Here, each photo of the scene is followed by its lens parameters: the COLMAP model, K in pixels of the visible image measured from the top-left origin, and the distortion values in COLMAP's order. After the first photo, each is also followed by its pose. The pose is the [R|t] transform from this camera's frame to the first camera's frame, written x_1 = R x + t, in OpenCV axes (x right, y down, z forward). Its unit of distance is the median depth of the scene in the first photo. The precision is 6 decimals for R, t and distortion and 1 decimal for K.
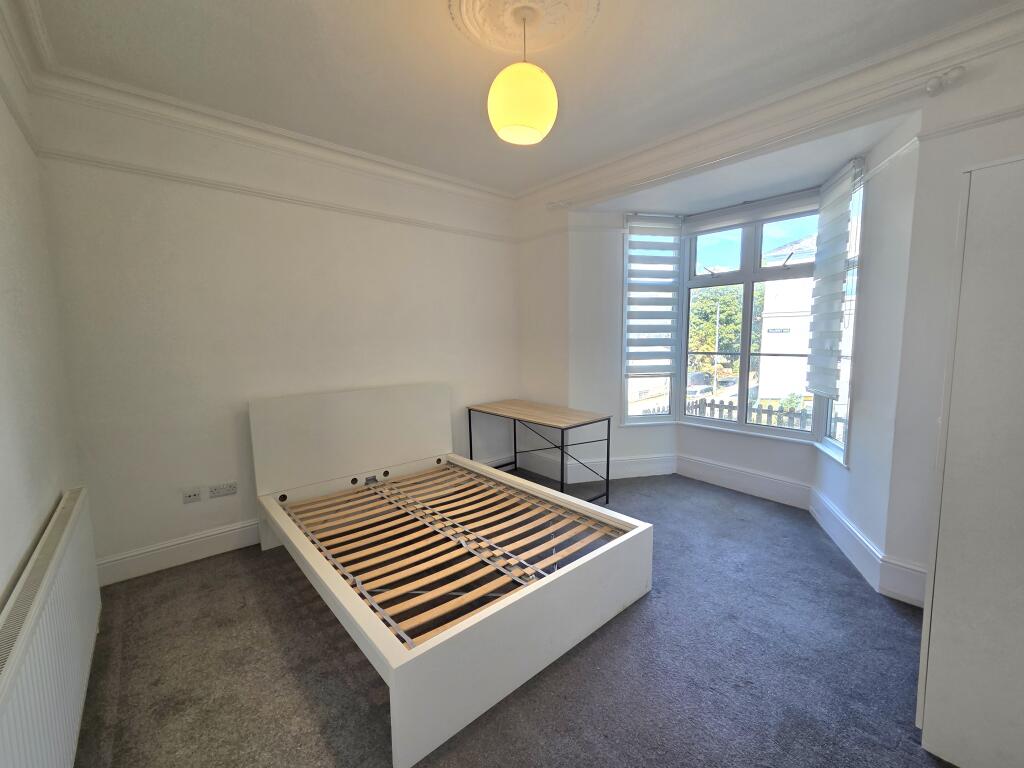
lens RADIAL K [[421.3, 0, 512.0], [0, 421.3, 384.0], [0, 0, 1]] dist [-0.003037, -0.000255]
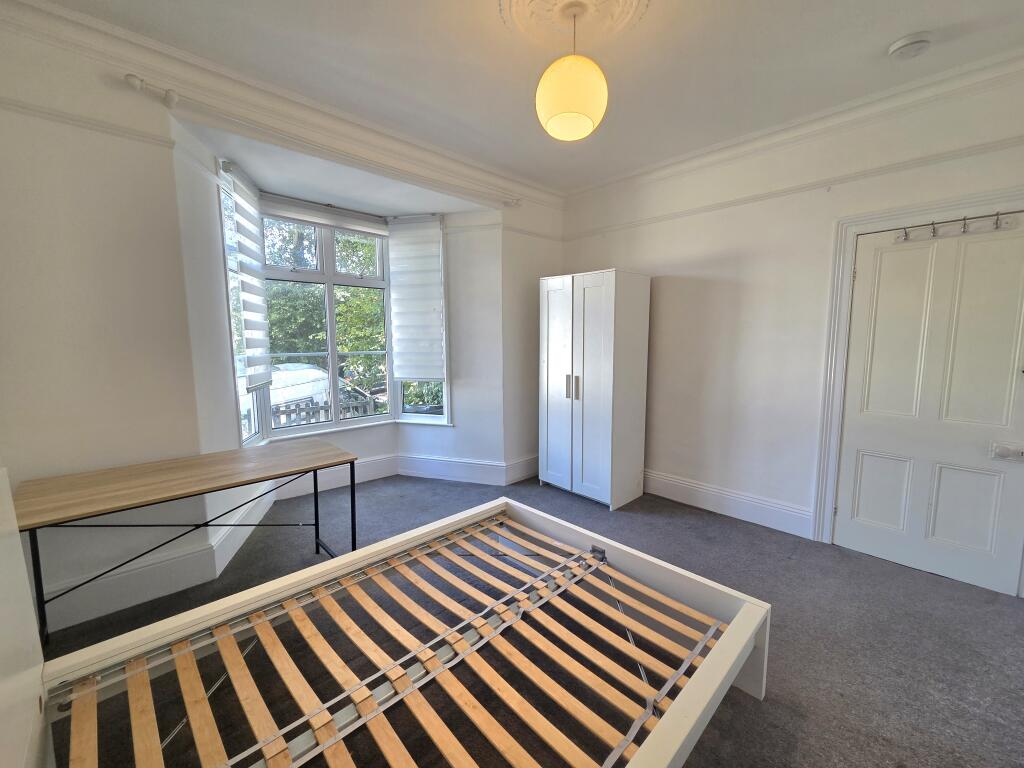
lens RADIAL K [[421.3, 0, 512.0], [0, 421.3, 384.0], [0, 0, 1]] dist [-0.003037, -0.000255]
pose [[-0.052445, -0.111855, 0.992340, -0.604276], [0.105475, 0.987528, 0.116887, -0.088583], [-0.993038, 0.110797, -0.039993, 0.749397]]
